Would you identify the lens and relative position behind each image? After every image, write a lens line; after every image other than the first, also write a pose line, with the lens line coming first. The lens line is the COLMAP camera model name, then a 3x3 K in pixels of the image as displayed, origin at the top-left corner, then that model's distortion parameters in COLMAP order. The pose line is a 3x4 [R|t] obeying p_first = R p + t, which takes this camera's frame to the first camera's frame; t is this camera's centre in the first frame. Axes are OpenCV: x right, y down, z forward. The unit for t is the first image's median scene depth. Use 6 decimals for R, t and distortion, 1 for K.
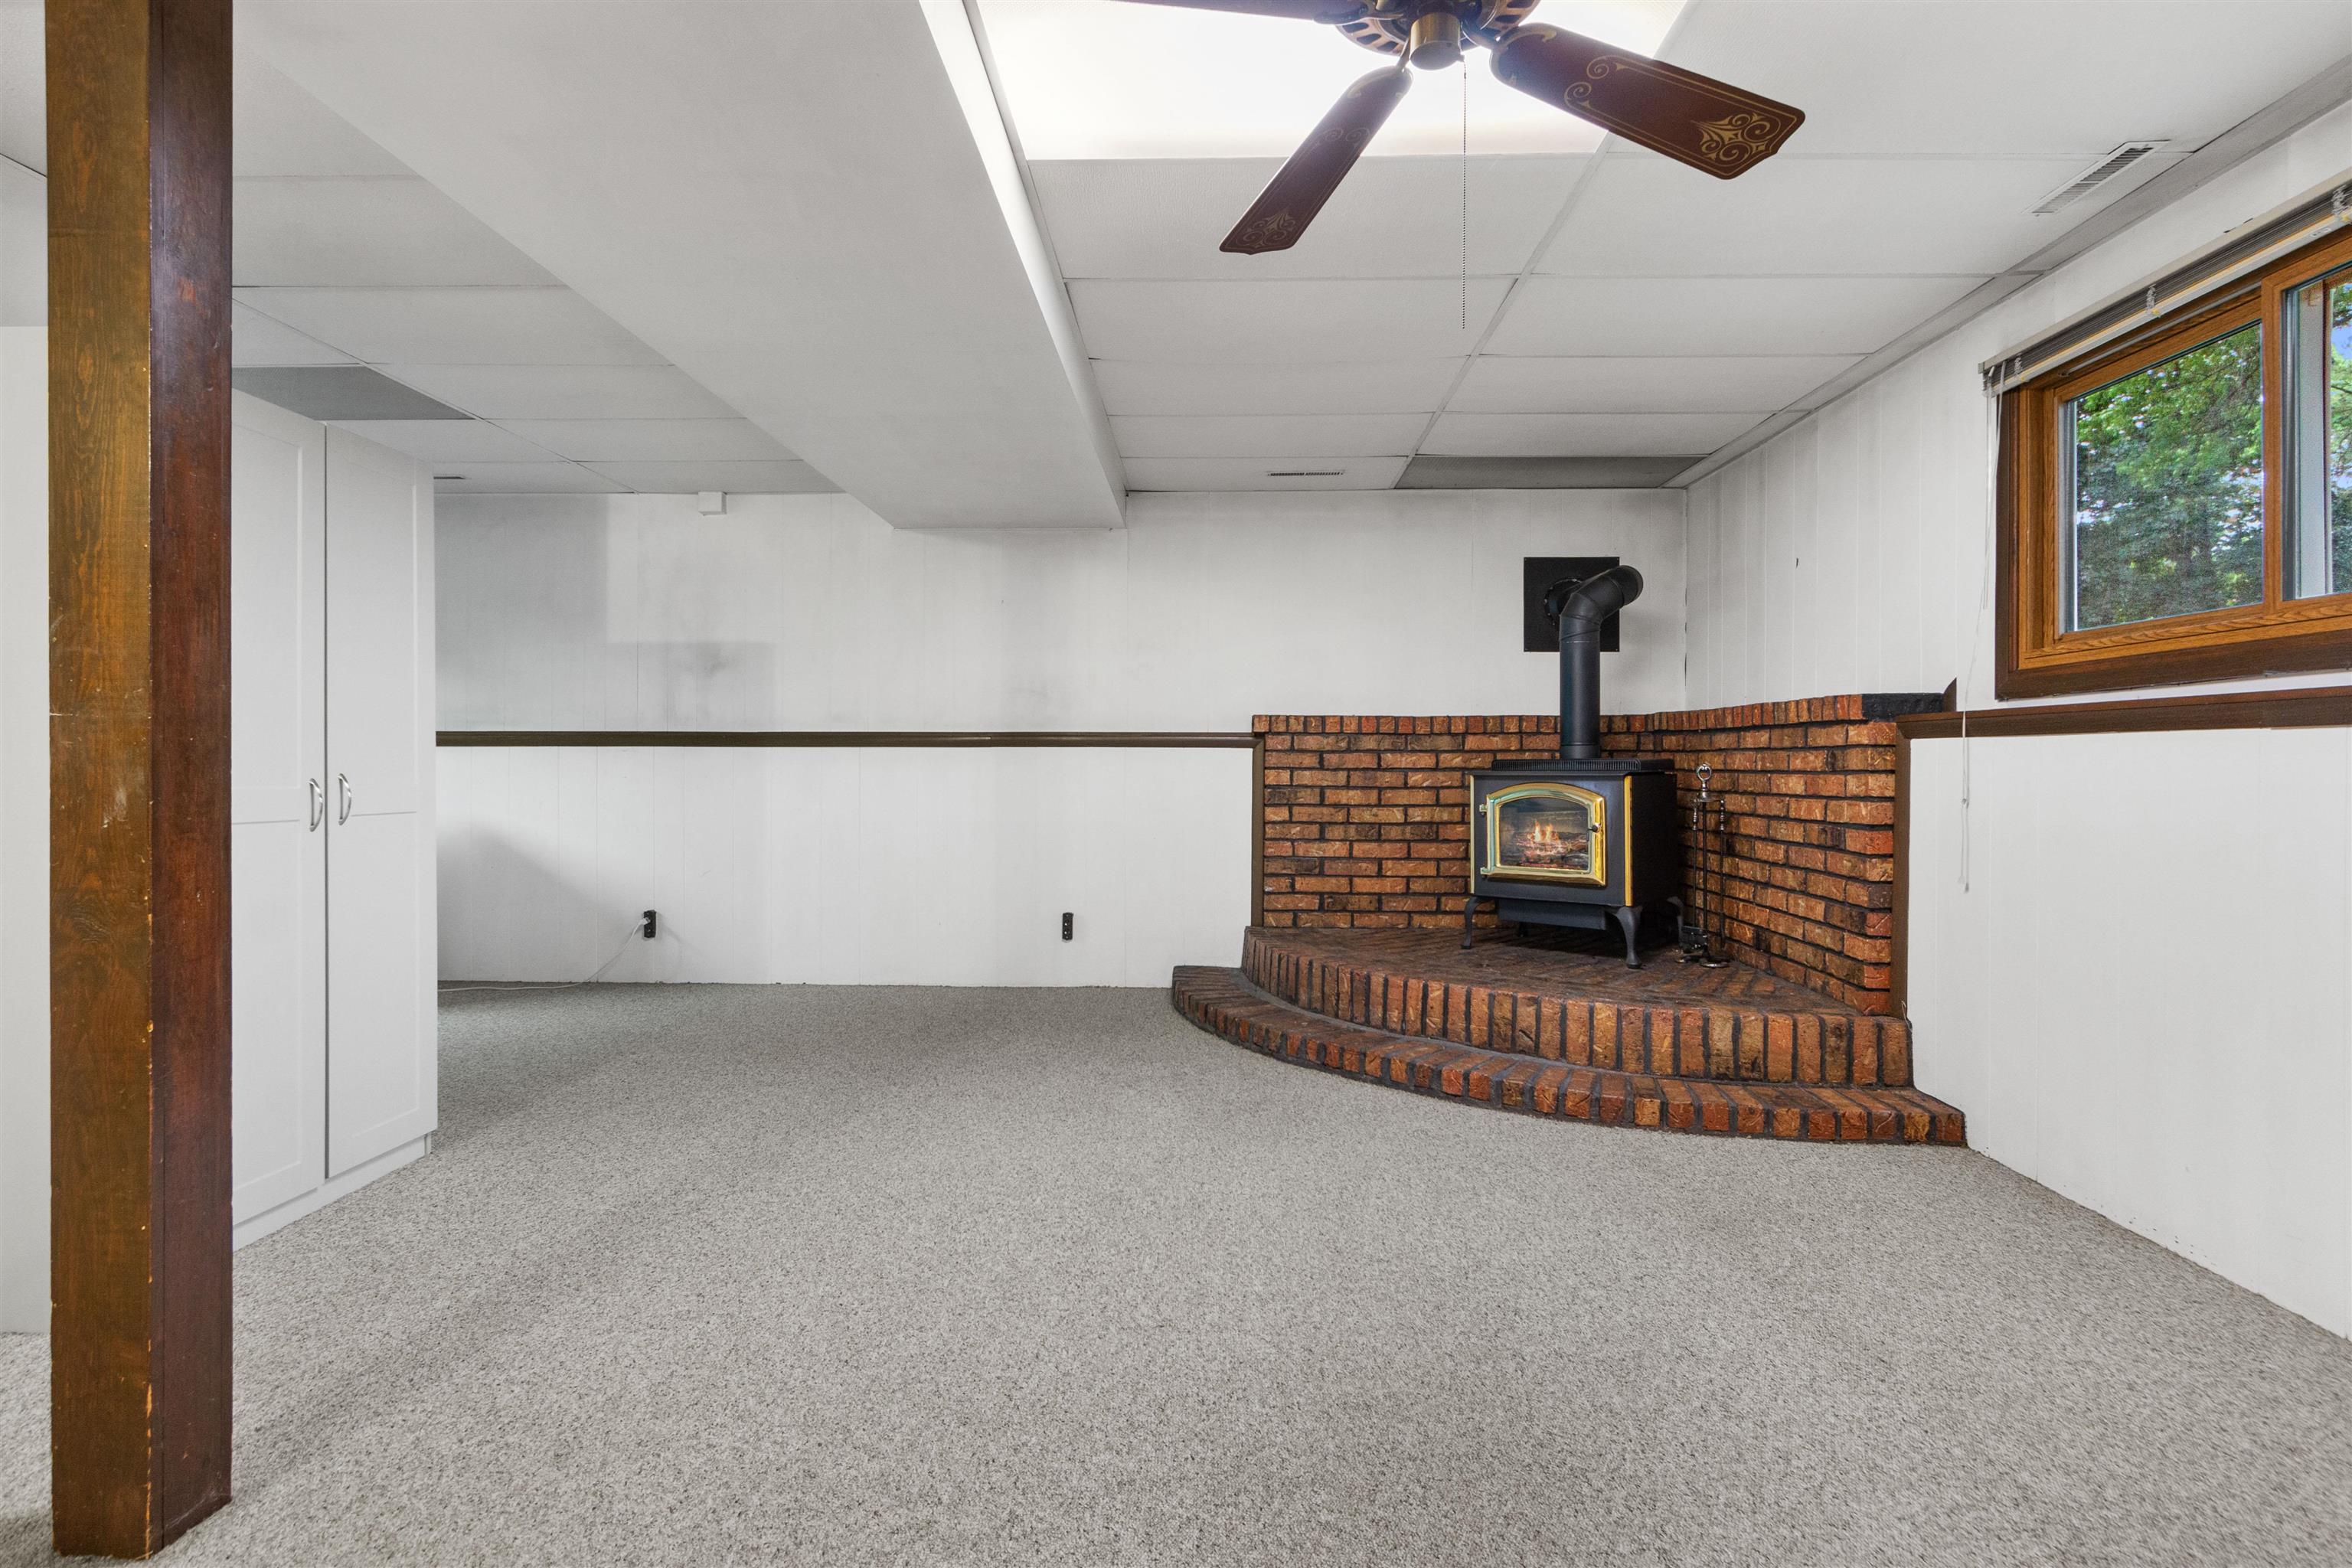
lens RADIAL K [[1216.9, 0, 1175.4], [0, 1216.9, 763.9], [0, 0, 1]] dist [0.009223, -0.000004]
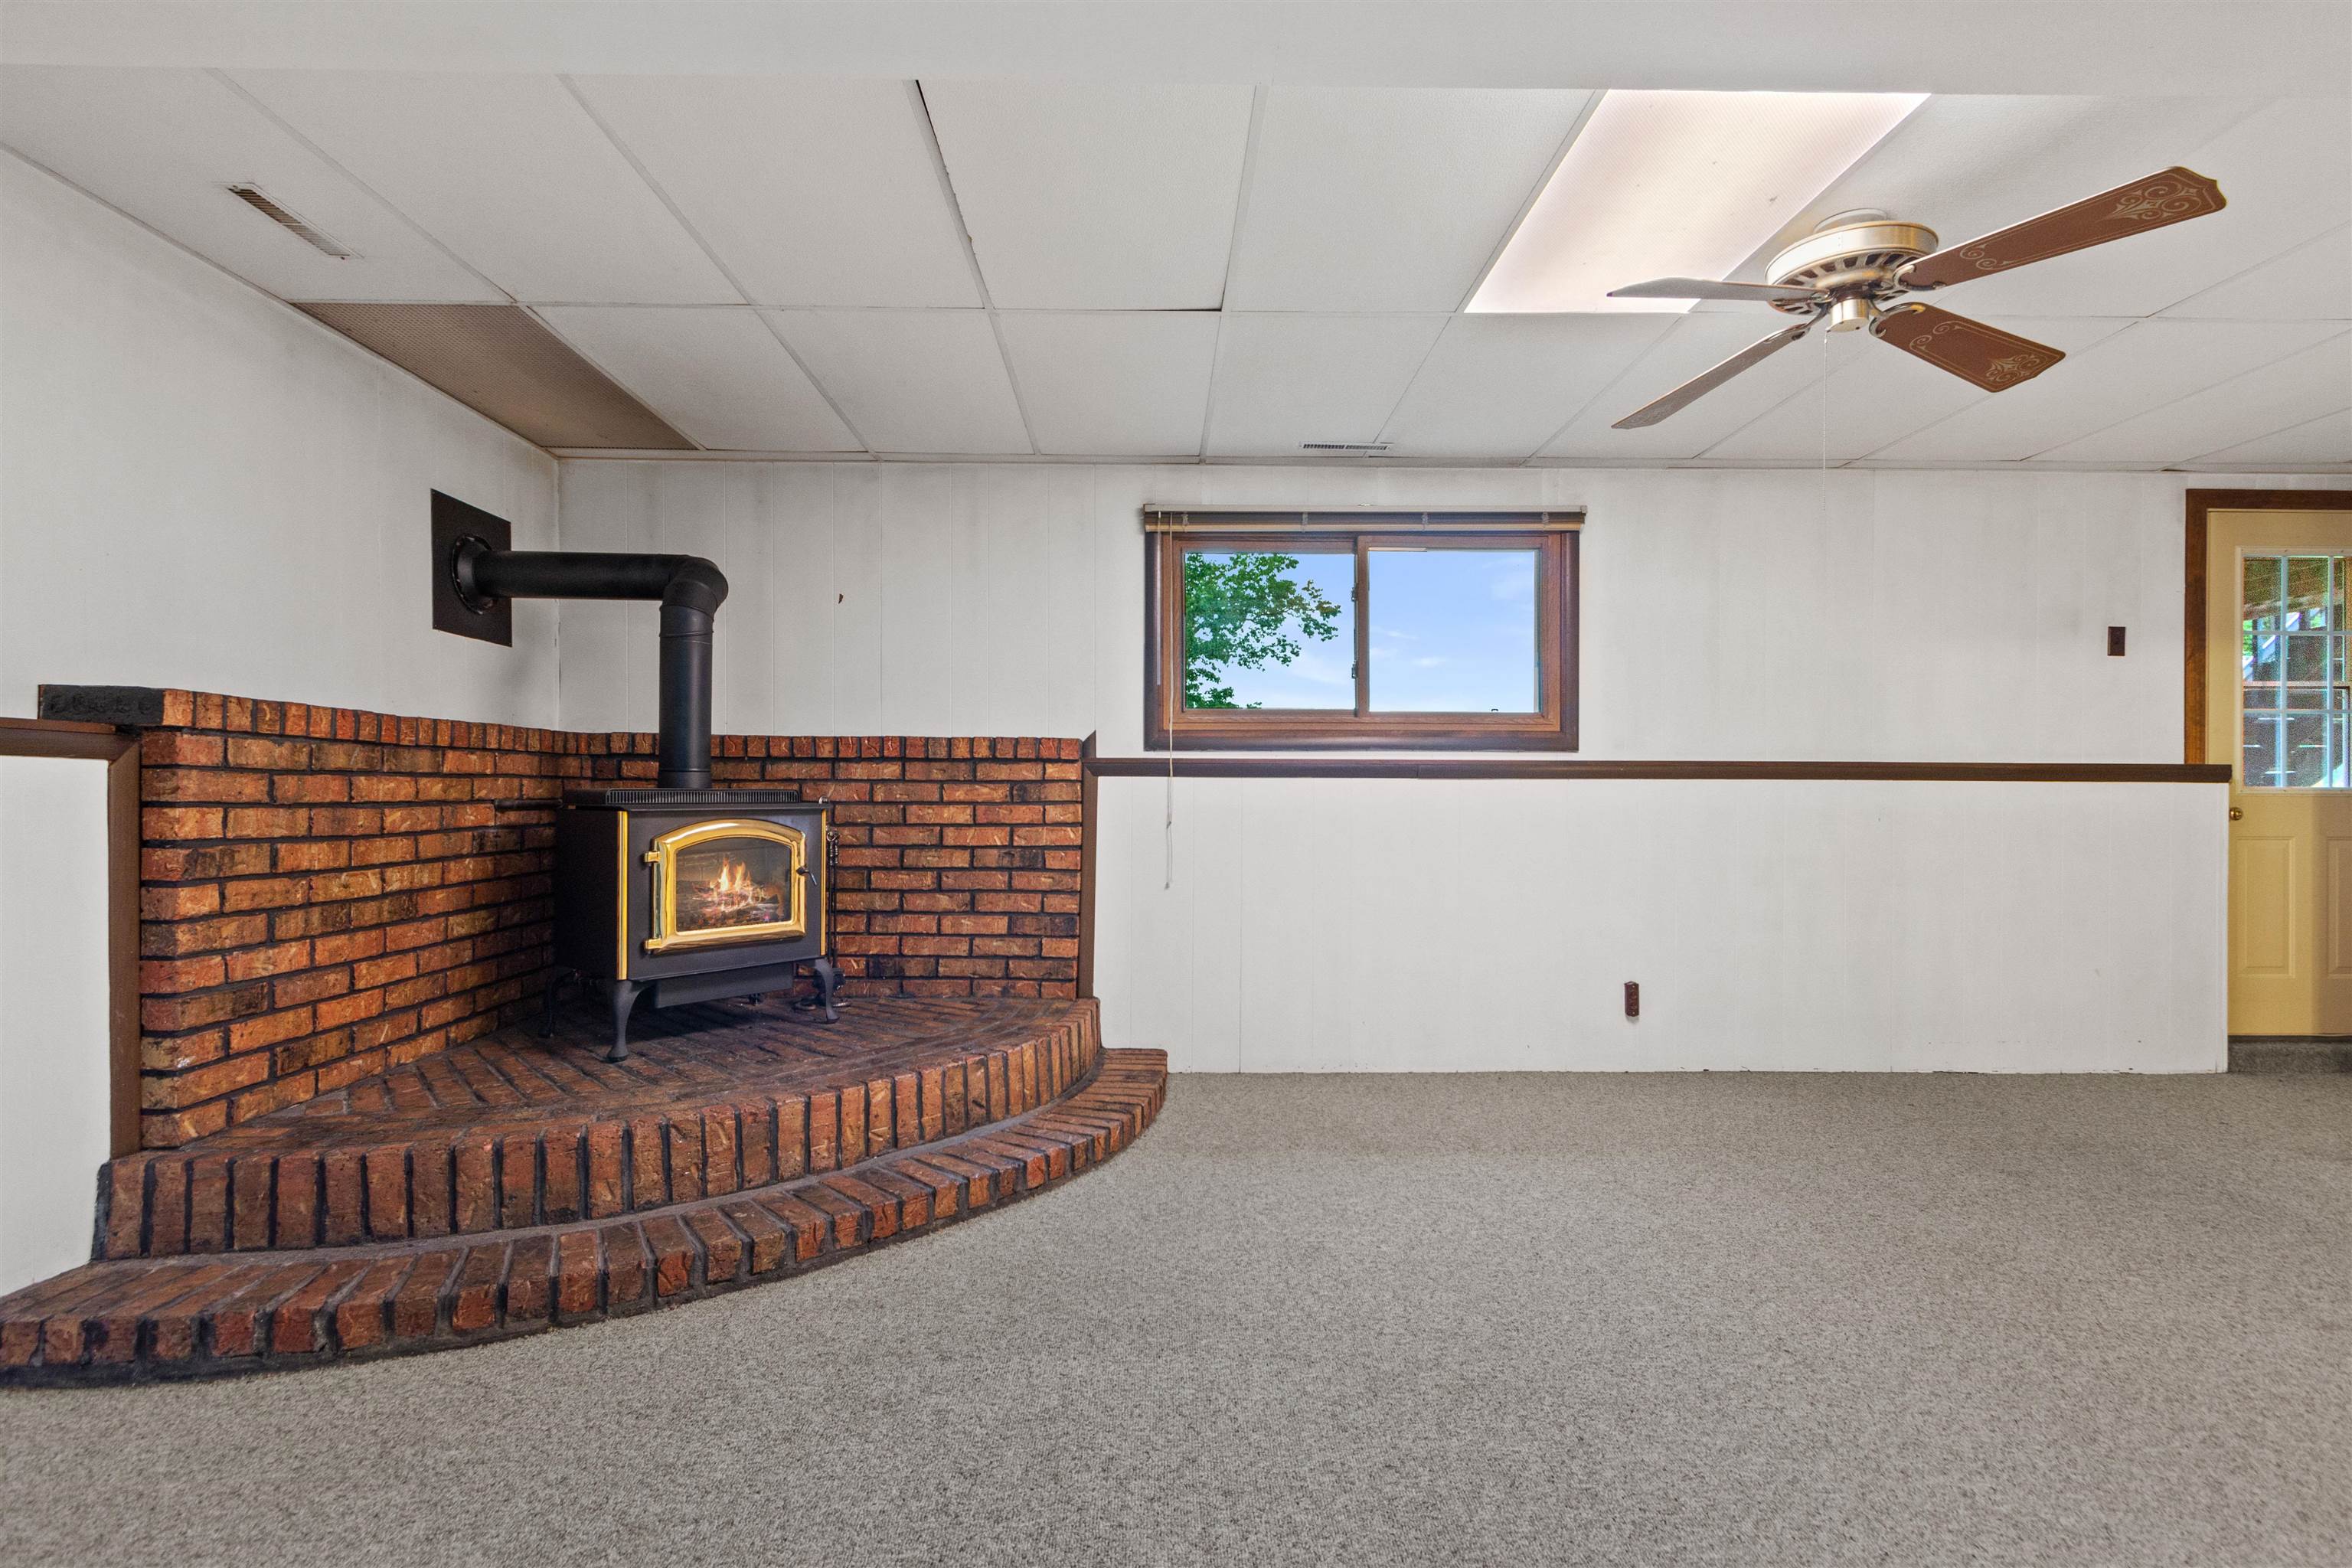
lens RADIAL K [[1132.2, 0, 1175.3], [0, 1132.2, 808.8], [0, 0, 1]] dist [0.004955, -0.001498]
pose [[-0.057218, -0.012878, 0.998279, -0.382274], [-0.002107, 0.999916, 0.012779, -0.001086], [-0.998360, -0.001372, -0.057240, 0.647941]]
